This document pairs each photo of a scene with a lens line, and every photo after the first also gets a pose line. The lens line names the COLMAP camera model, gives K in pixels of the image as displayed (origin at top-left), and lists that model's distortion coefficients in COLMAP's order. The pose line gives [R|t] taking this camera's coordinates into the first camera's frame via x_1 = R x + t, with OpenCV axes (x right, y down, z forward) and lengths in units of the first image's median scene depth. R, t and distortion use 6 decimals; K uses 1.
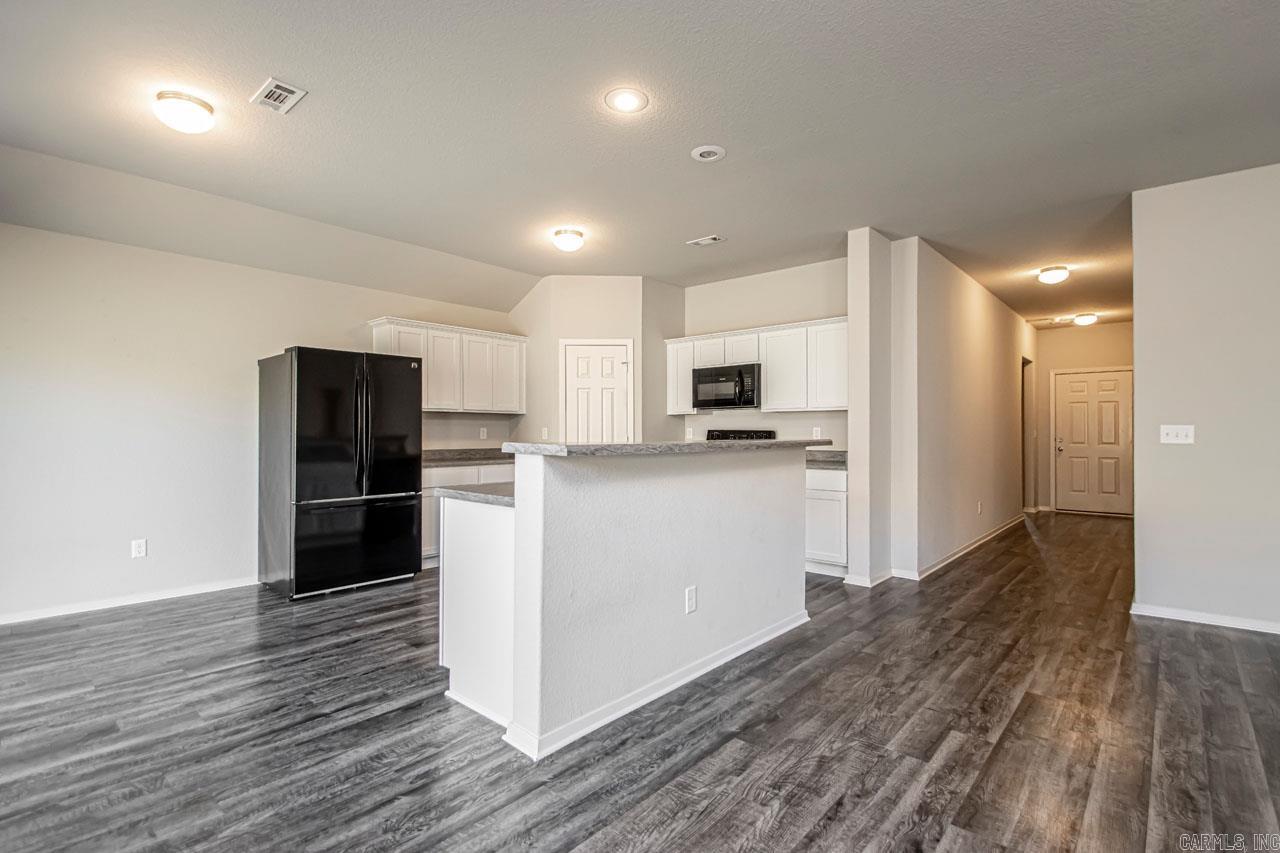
lens RADIAL K [[604.3, 0, 646.9], [0, 604.3, 427.2], [0, 0, 1]] dist [0.015176, -0.018611]
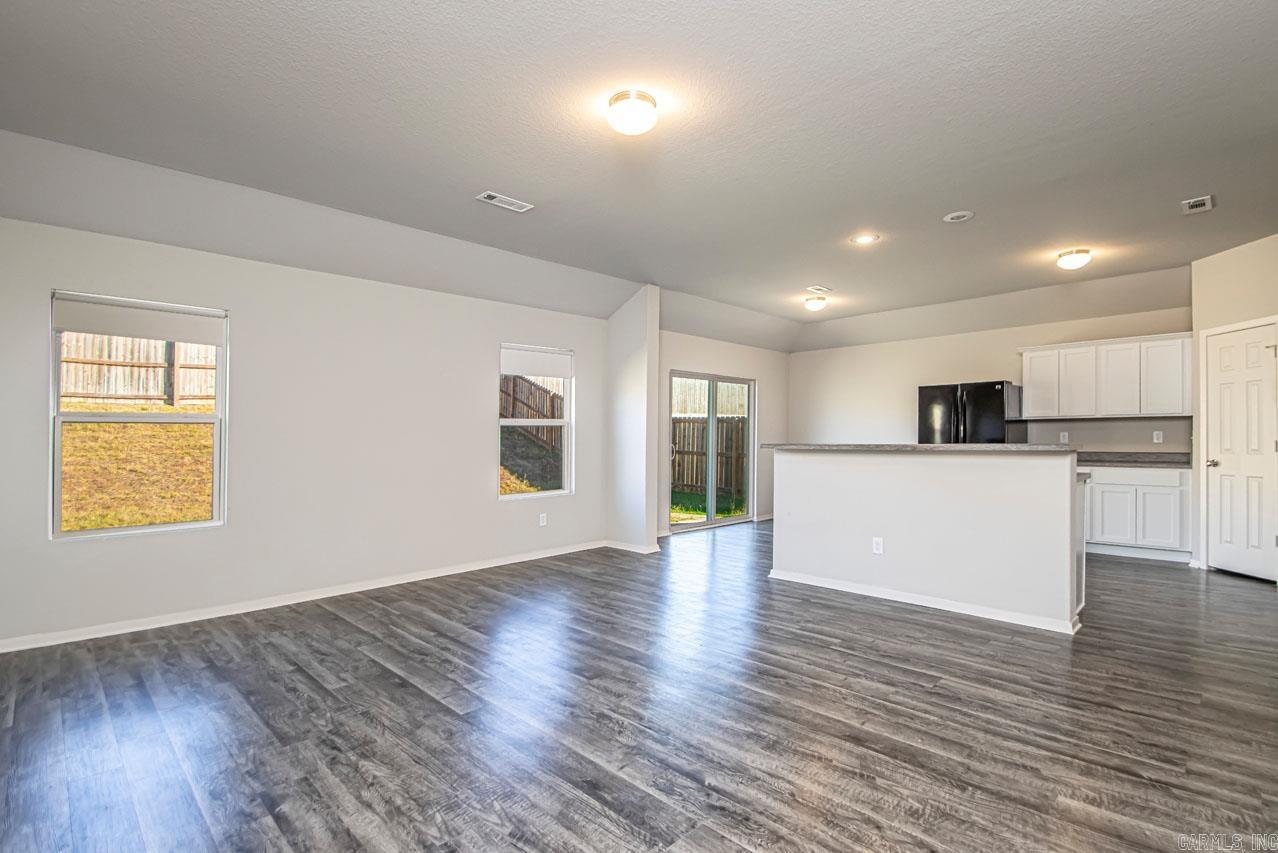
lens RADIAL K [[603.3, 0, 645.9], [0, 603.3, 427.2], [0, 0, 1]] dist [0.015176, -0.018611]
pose [[-0.077654, -0.018005, -0.996818, 1.156008], [0.016933, 0.999669, -0.019376, -0.000670], [0.996837, -0.018384, -0.077323, 0.368916]]
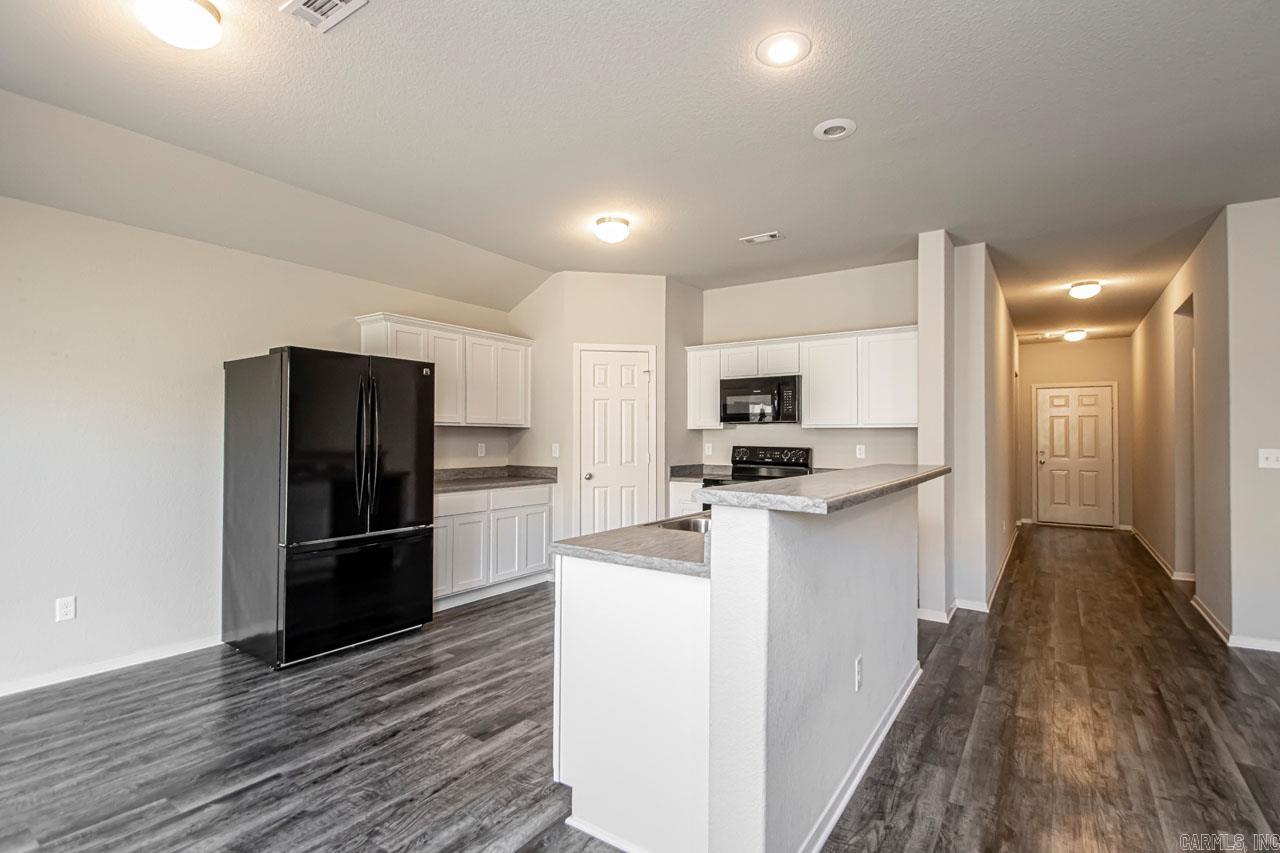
lens RADIAL K [[604.3, 0, 646.9], [0, 604.3, 427.2], [0, 0, 1]] dist [0.015176, -0.018611]
pose [[0.992262, 0.005377, 0.124042, -0.213540], [-0.004321, 0.999952, -0.008779, -0.023216], [-0.124083, 0.008175, 0.992238, 0.161393]]
